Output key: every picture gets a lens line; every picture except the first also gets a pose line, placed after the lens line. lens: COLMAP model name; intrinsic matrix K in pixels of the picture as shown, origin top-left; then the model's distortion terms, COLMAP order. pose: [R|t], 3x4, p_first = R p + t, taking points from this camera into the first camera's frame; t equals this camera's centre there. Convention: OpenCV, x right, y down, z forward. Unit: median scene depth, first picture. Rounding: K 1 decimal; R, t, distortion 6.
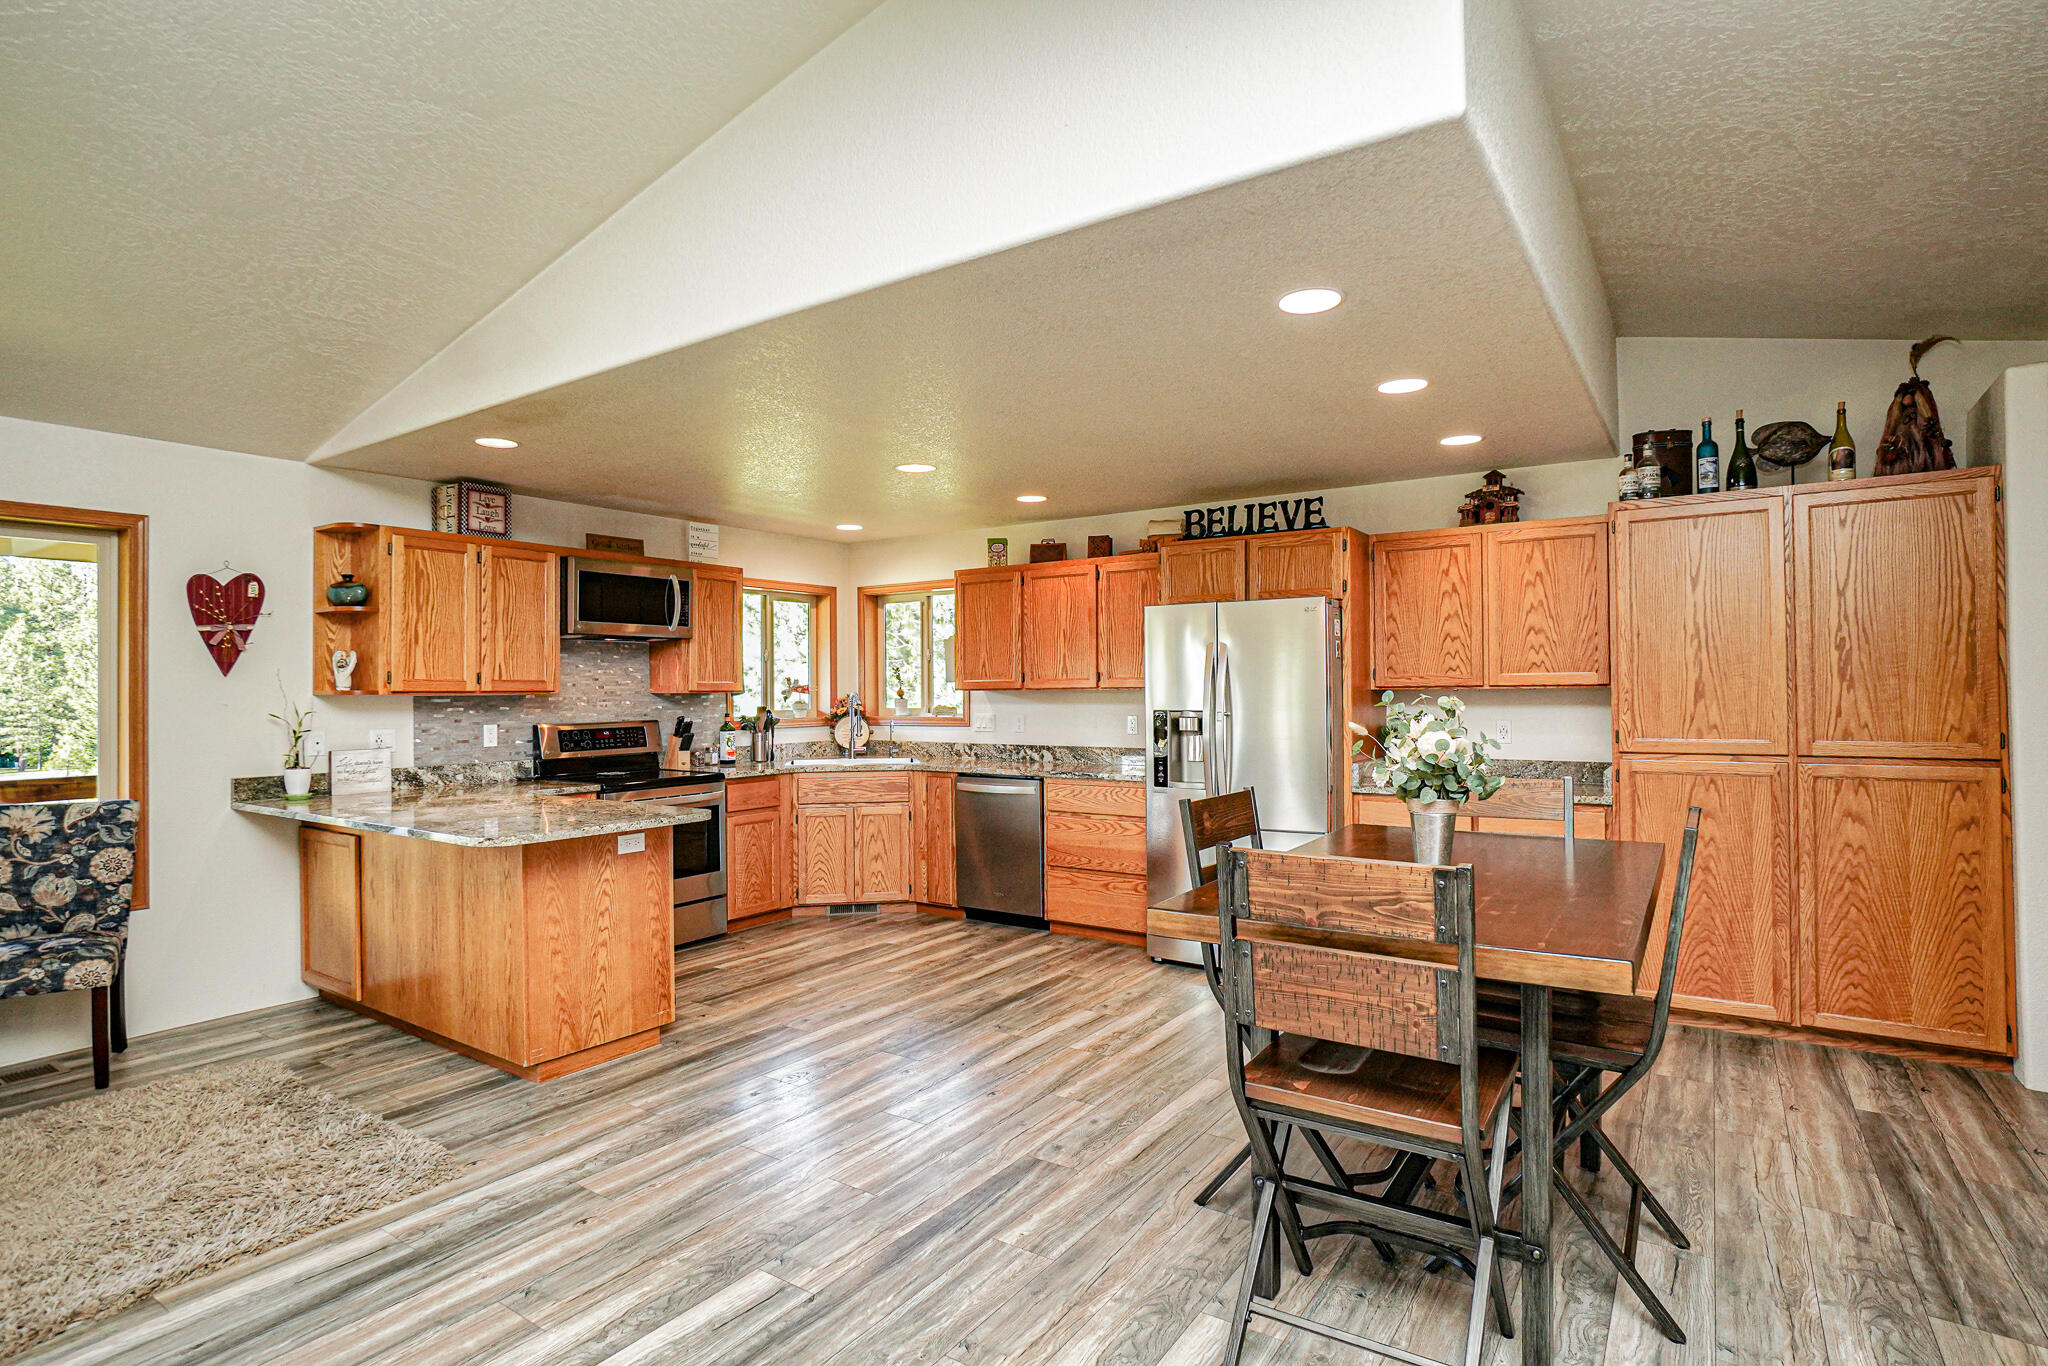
lens RADIAL K [[1032.9, 0, 998.2], [0, 1032.9, 685.7], [0, 0, 1]] dist [-0.046249, 0.024700]
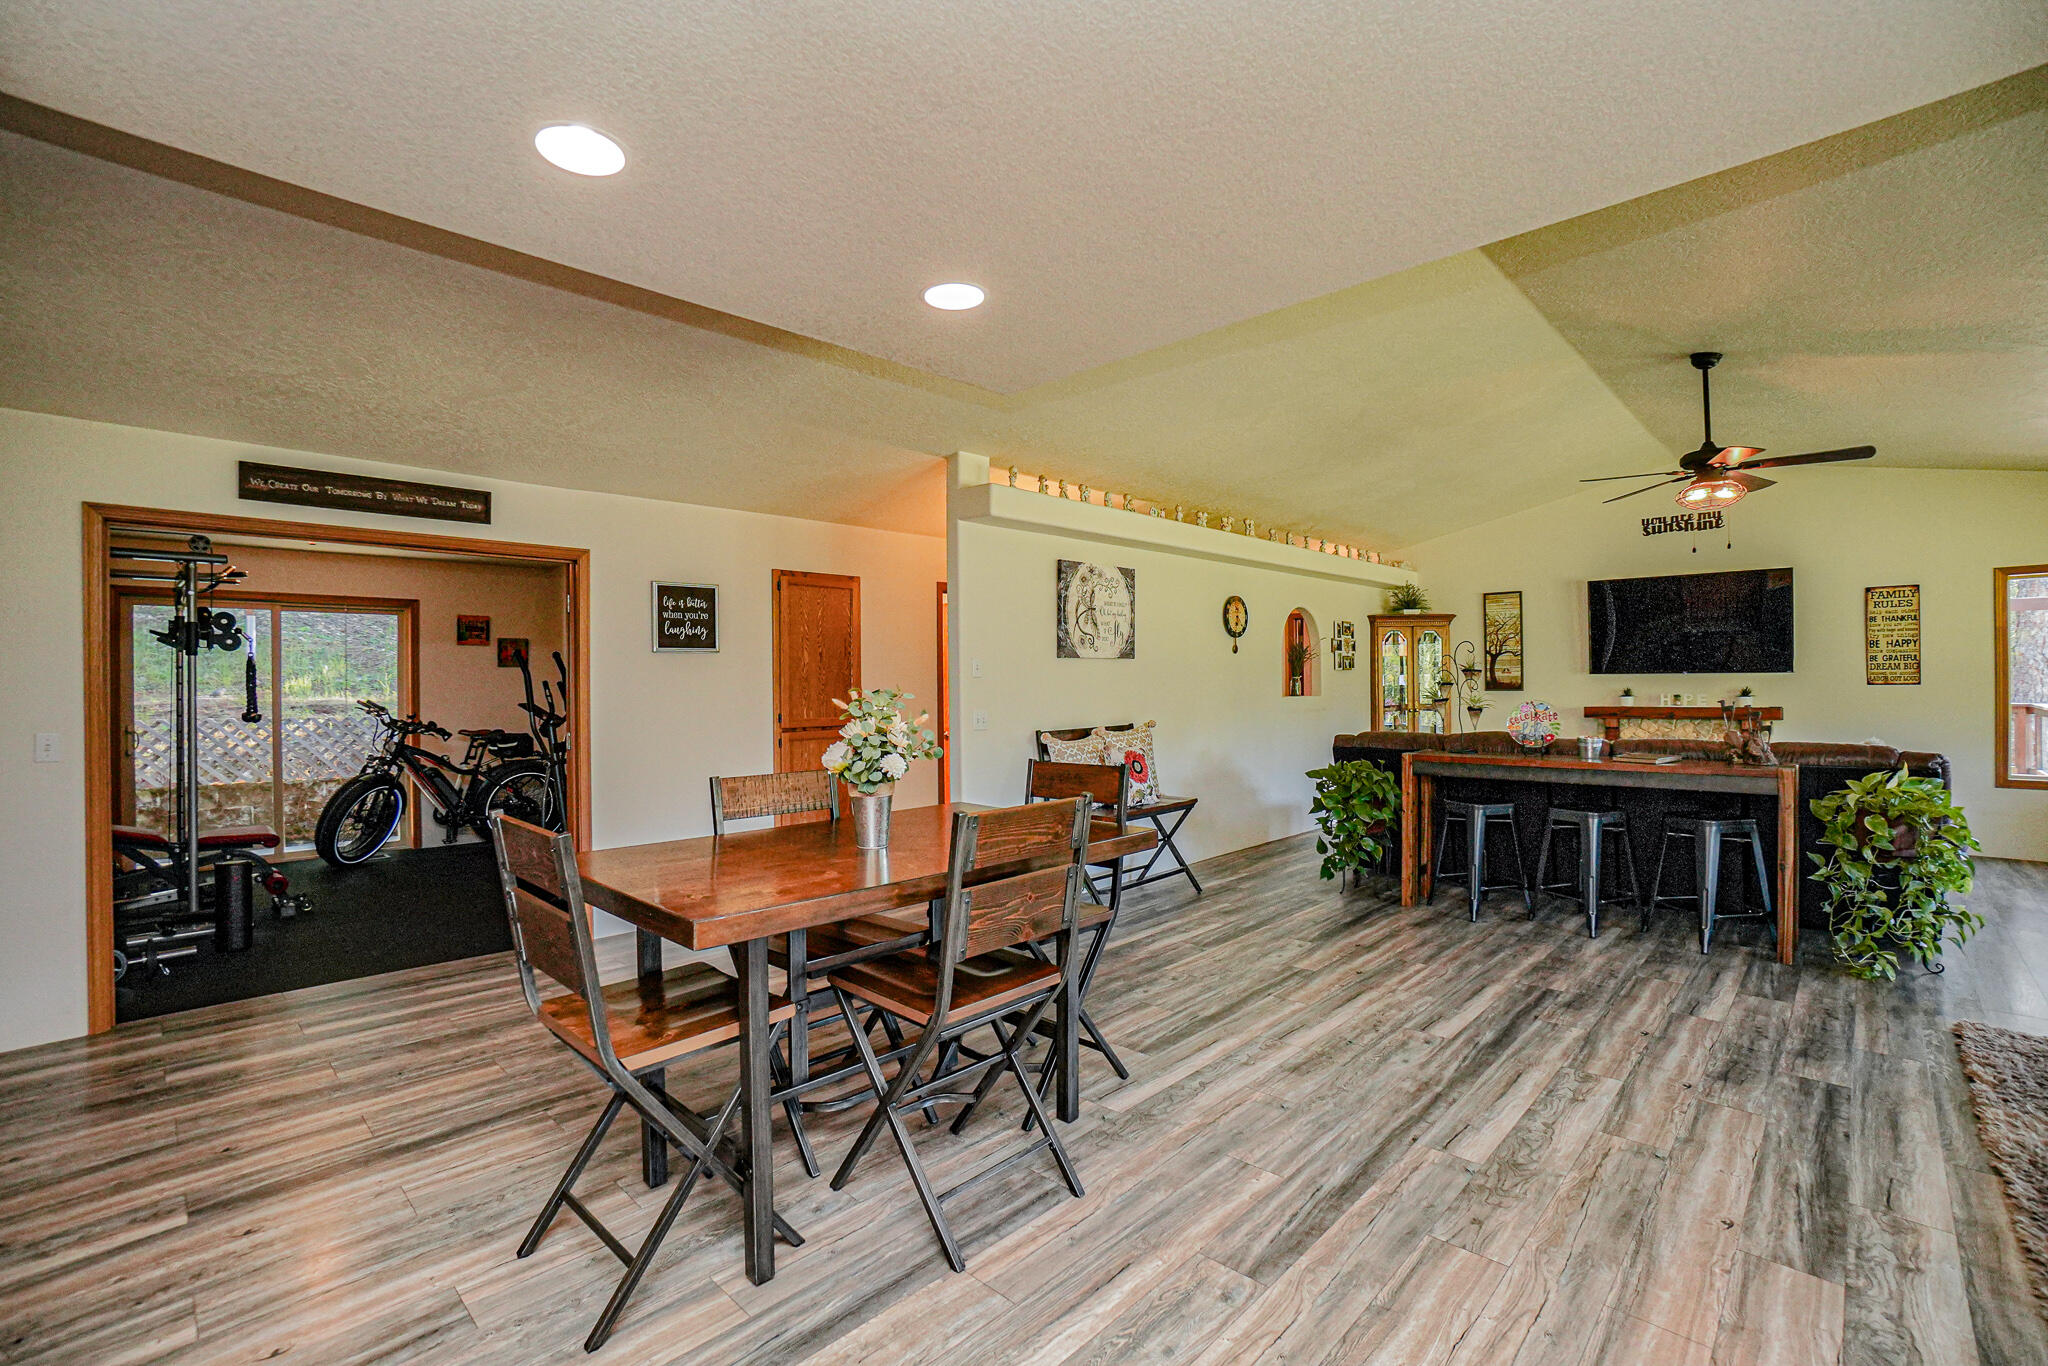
lens RADIAL K [[908.0, 0, 1003.3], [0, 908.0, 686.4], [0, 0, 1]] dist [-0.069866, 0.024309]
pose [[-0.985536, 0.017016, 0.168612, 0.065406], [0.016617, 0.999855, -0.003776, 0.007423], [-0.168652, -0.000919, -0.985675, 1.061271]]
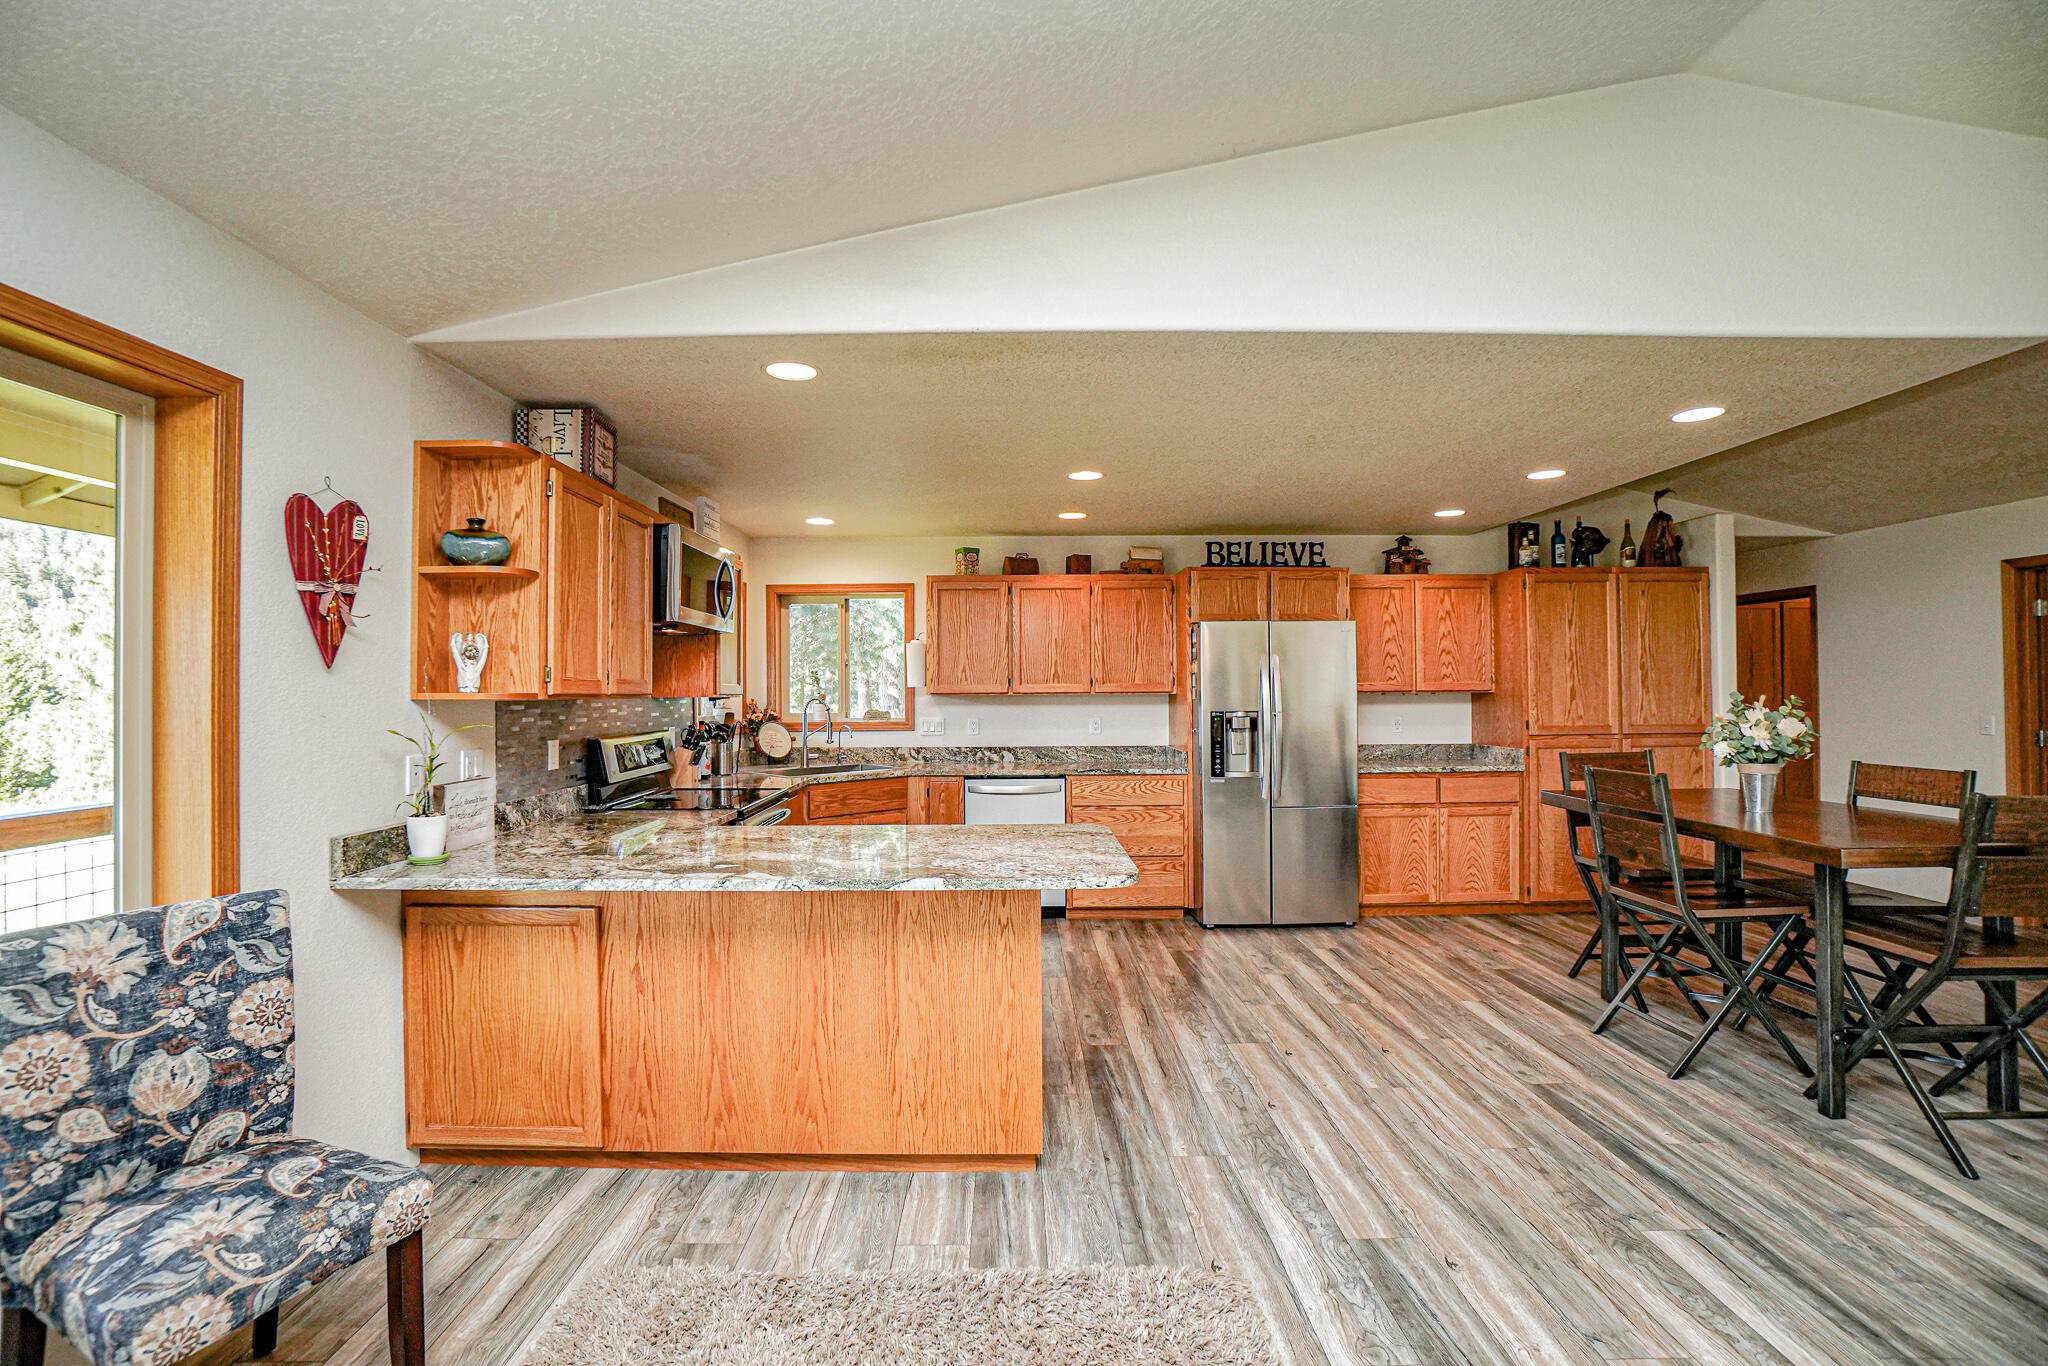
lens RADIAL K [[908.0, 0, 1003.3], [0, 908.0, 686.4], [0, 0, 1]] dist [-0.069866, 0.024309]
pose [[0.823415, 0.005684, 0.567411, -0.663234], [-0.001697, 0.999970, -0.007554, 0.004127], [-0.567436, 0.005257, 0.823400, 0.316842]]
